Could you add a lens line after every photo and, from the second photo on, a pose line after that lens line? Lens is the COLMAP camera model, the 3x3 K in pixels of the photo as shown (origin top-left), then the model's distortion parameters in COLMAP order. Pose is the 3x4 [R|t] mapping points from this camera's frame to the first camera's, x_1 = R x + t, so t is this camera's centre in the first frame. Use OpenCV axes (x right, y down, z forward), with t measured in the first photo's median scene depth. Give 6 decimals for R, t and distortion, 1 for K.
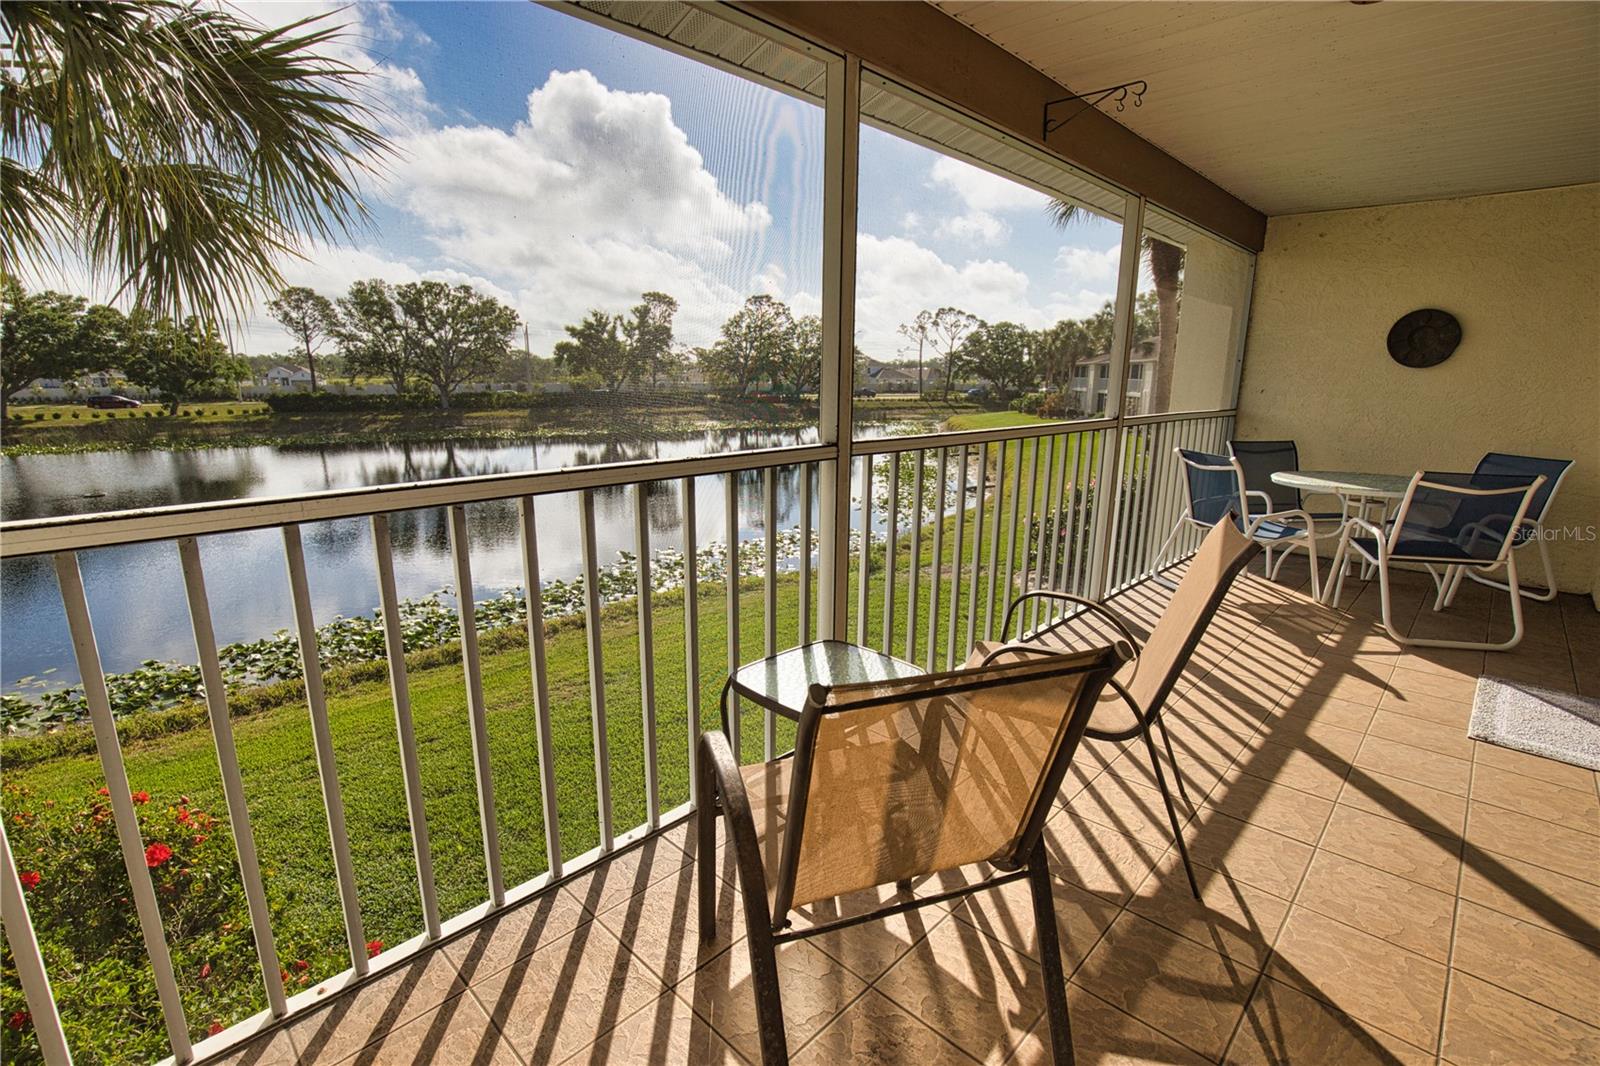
lens RADIAL K [[730.6, 0, 806.0], [0, 730.6, 539.6], [0, 0, 1]] dist [-0.034570, 0.005325]
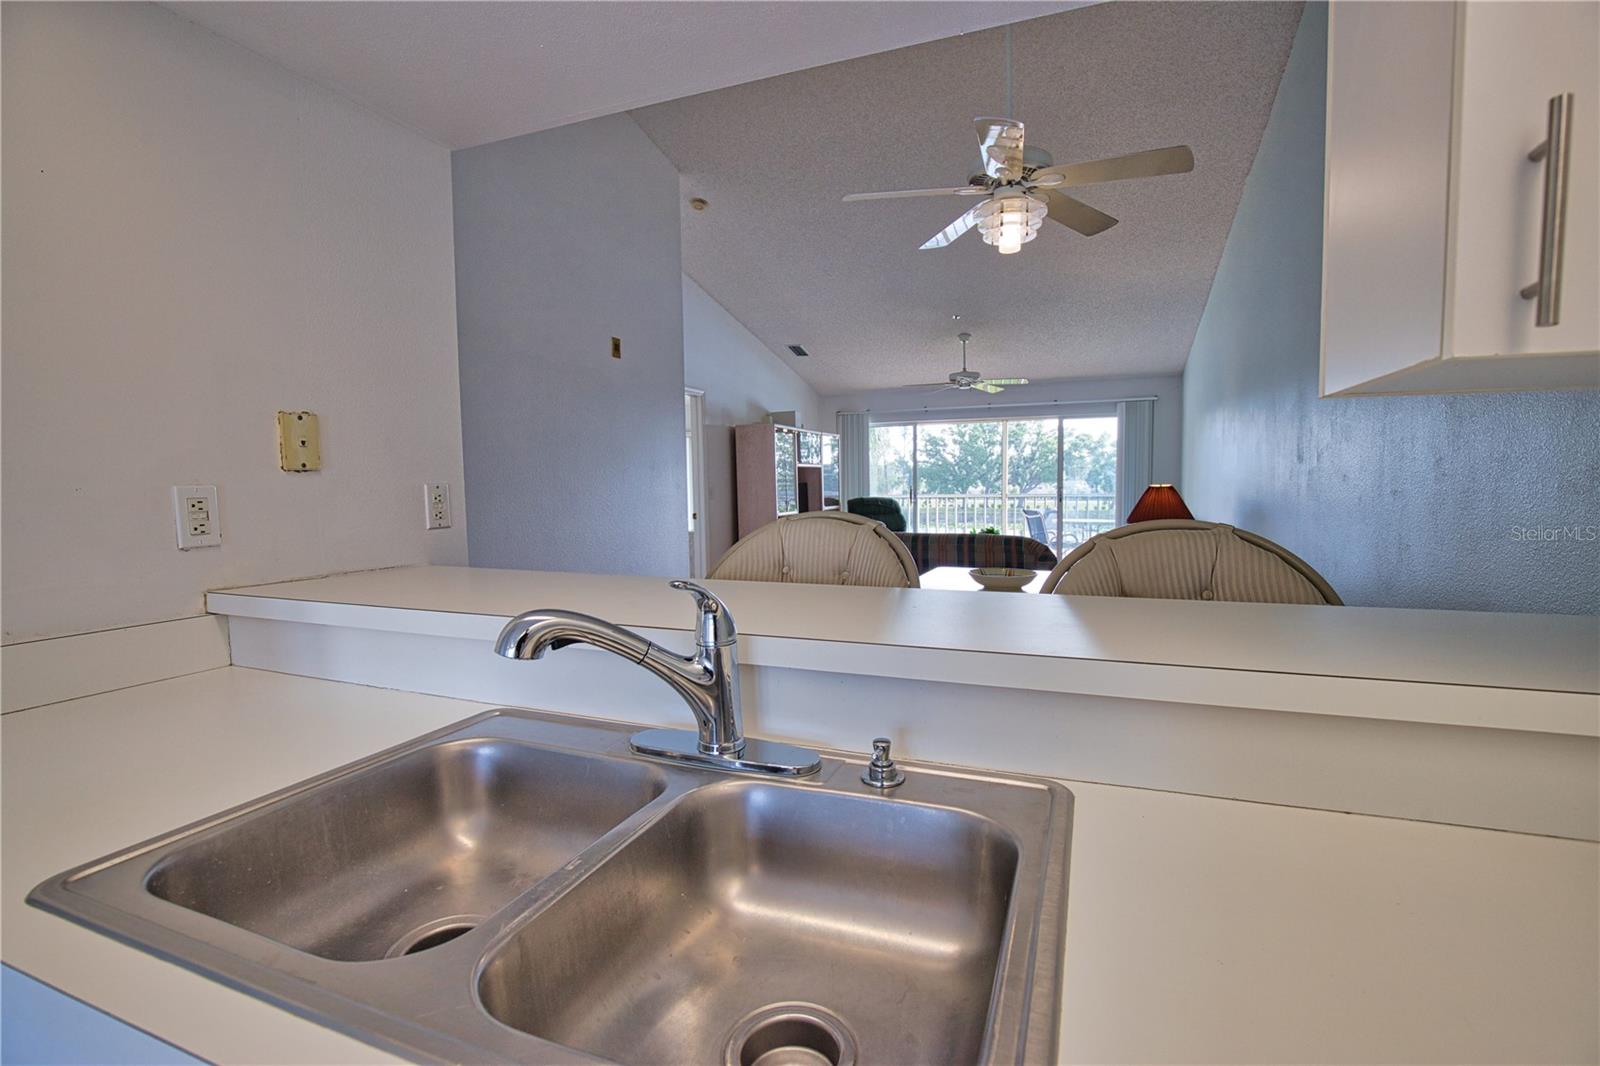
lens RADIAL K [[729.1, 0, 807.6], [0, 729.1, 542.3], [0, 0, 1]] dist [-0.037566, 0.007513]
pose [[0.388154, 0.064979, -0.919301, 0.149235], [-0.191248, 0.981476, -0.011376, 0.010427], [0.901533, 0.180230, 0.393391, -0.040154]]
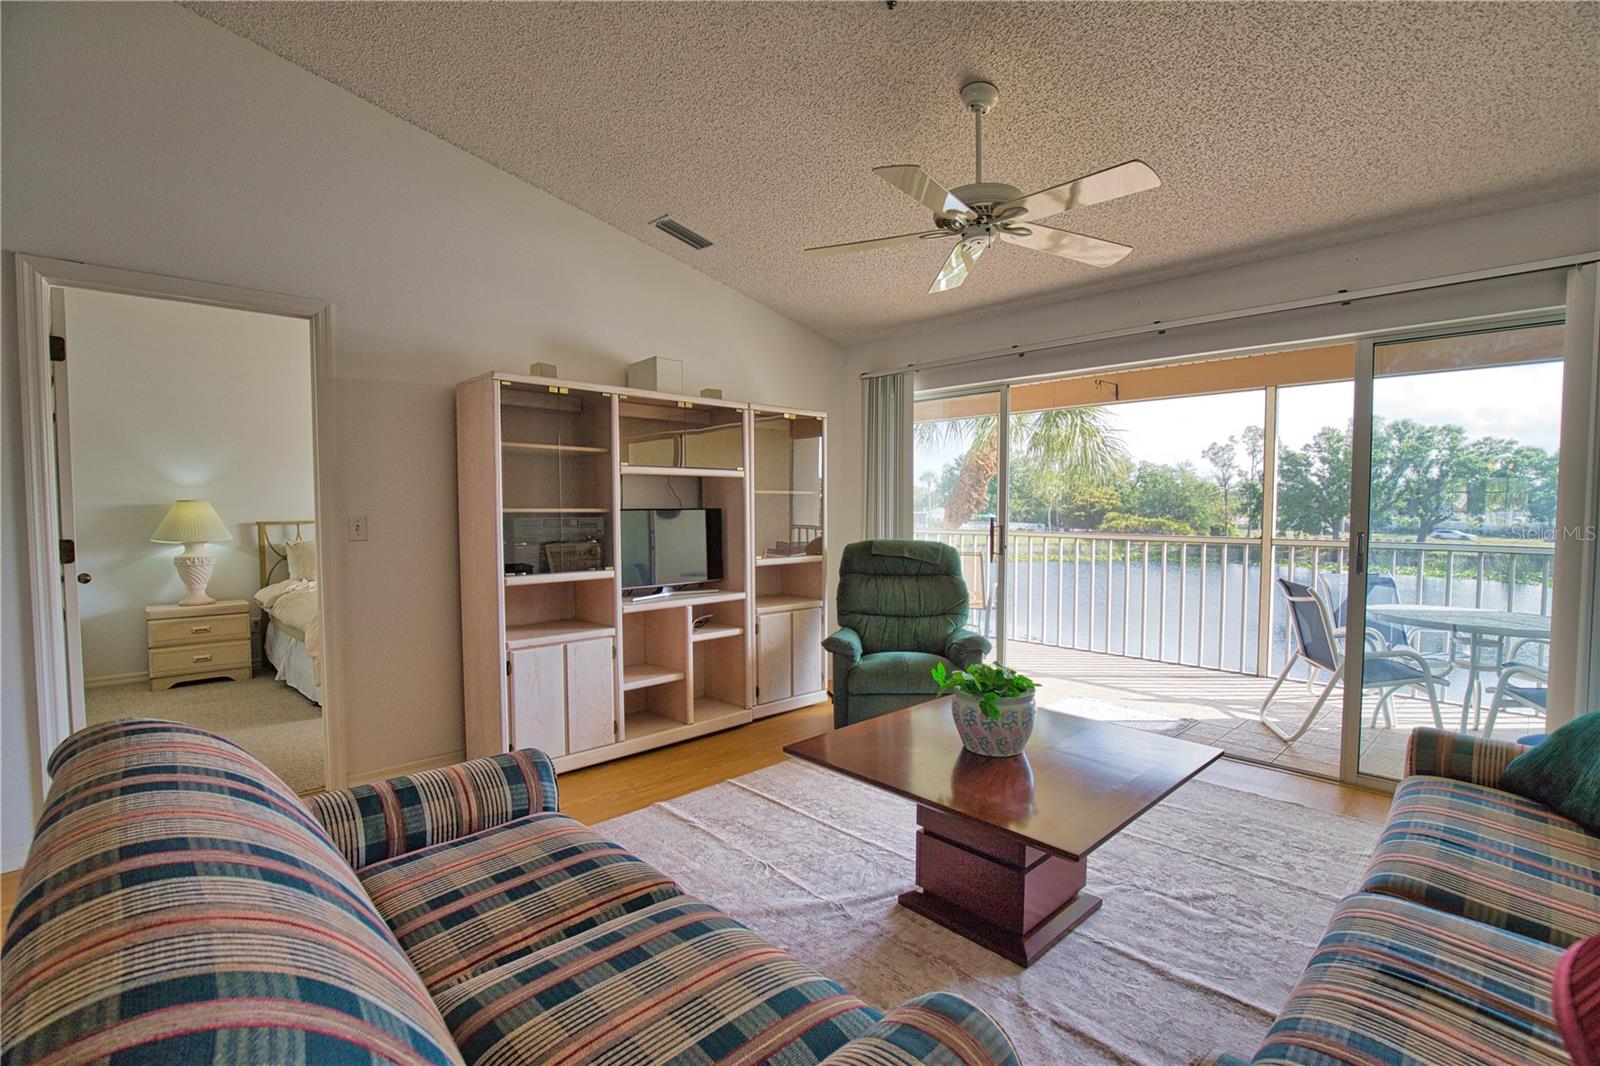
lens RADIAL K [[729.1, 0, 807.6], [0, 729.1, 542.3], [0, 0, 1]] dist [-0.037566, 0.007513]
pose [[-0.035073, 0.043841, -0.998423, 0.099533], [-0.226167, 0.972770, 0.050660, -0.001748], [0.973457, 0.227588, -0.024203, 0.011048]]
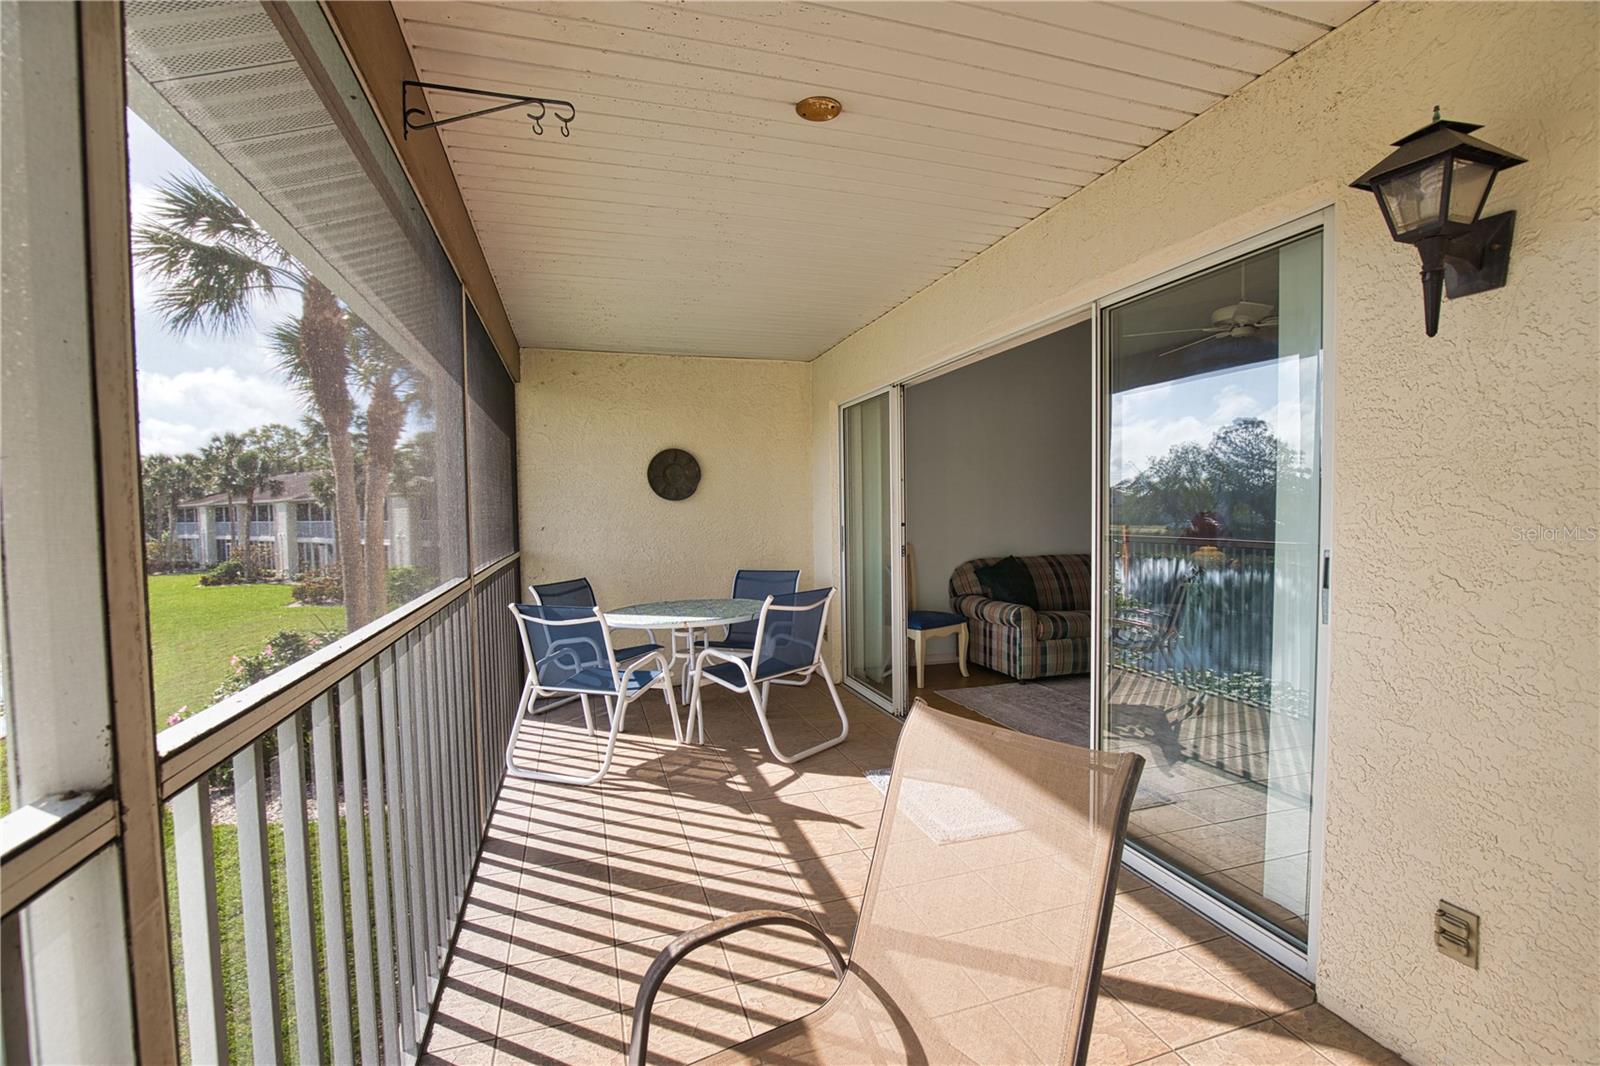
lens RADIAL K [[729.1, 0, 807.6], [0, 729.1, 542.3], [0, 0, 1]] dist [-0.037566, 0.007513]
pose [[0.471416, -0.058148, 0.879992, -0.002273], [0.218087, 0.974520, -0.052436, -0.005227], [-0.854521, 0.216634, 0.472085, 0.021575]]
